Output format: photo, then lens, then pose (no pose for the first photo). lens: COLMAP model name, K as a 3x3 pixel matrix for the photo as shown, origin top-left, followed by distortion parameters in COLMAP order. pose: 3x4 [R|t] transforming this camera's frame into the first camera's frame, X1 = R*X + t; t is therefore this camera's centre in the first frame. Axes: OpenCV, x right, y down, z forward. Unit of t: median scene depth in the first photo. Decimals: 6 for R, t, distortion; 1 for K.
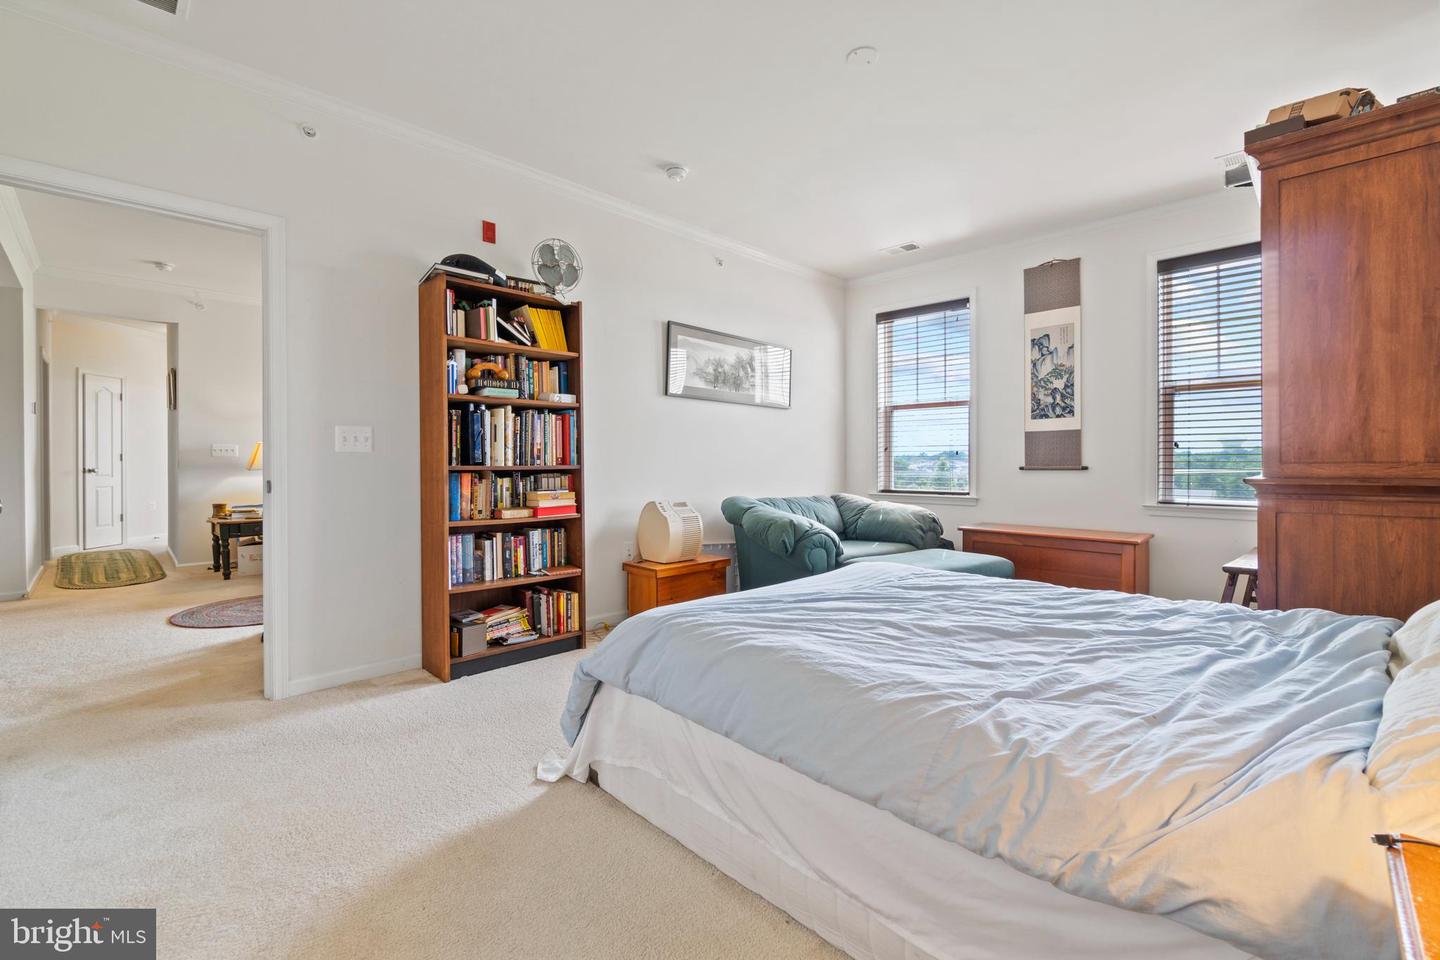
lens RADIAL K [[615.7, 0, 716.5], [0, 615.7, 457.0], [0, 0, 1]] dist [-0.001771, 0.000843]
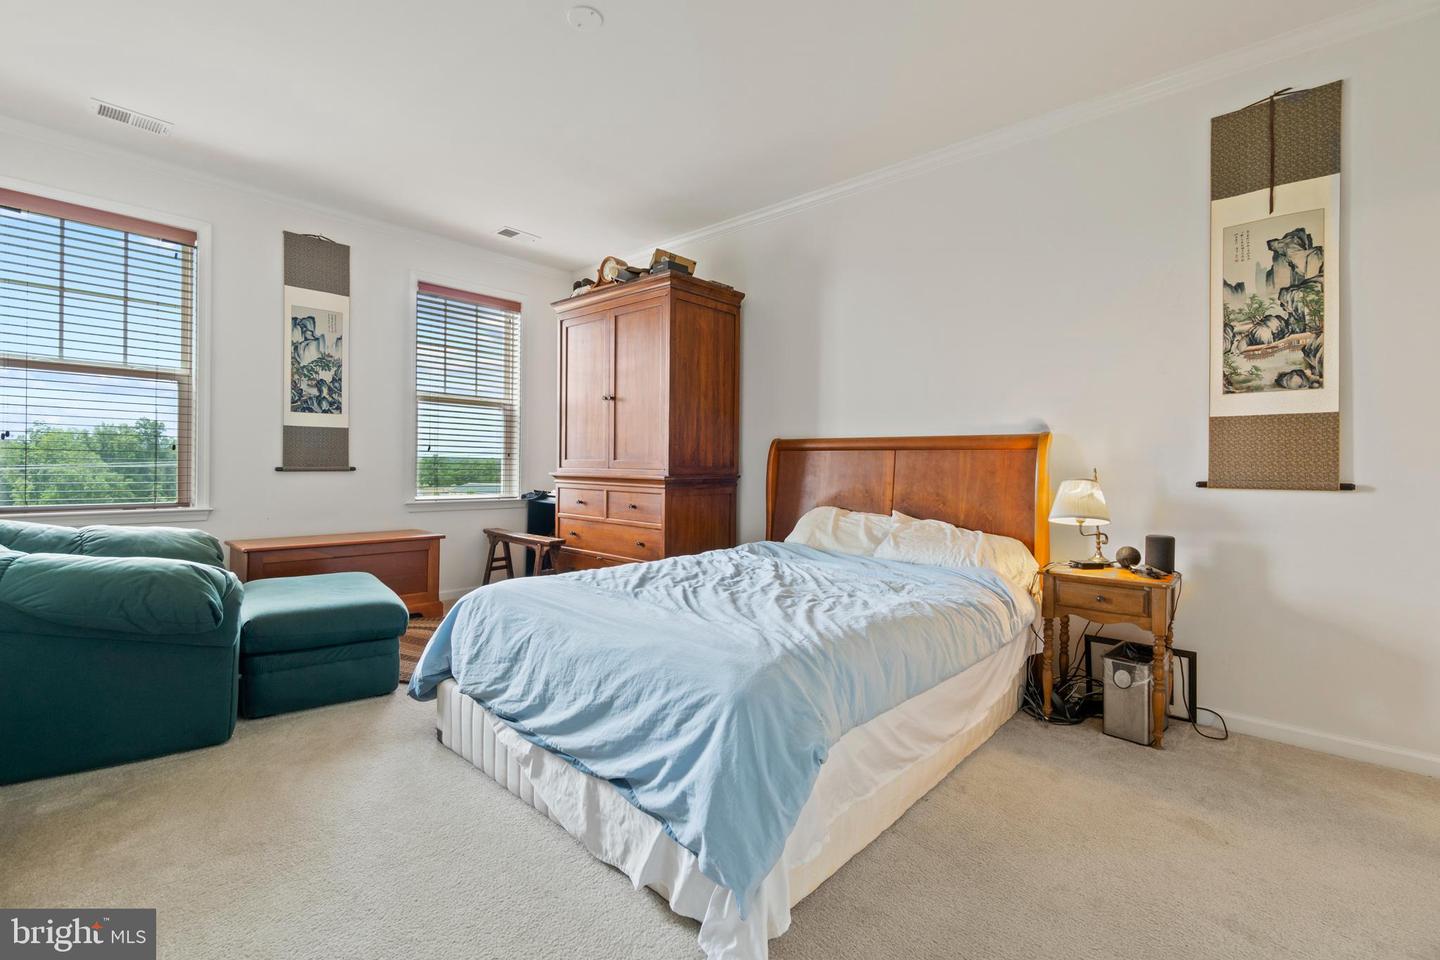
lens RADIAL K [[615.7, 0, 723.0], [0, 615.7, 467.3], [0, 0, 1]] dist [-0.001771, 0.000843]
pose [[-0.044063, -0.000581, 0.999029, -0.368956], [-0.019916, 0.999802, -0.000296, 0.004038], [-0.998830, -0.019910, -0.044066, 0.452644]]
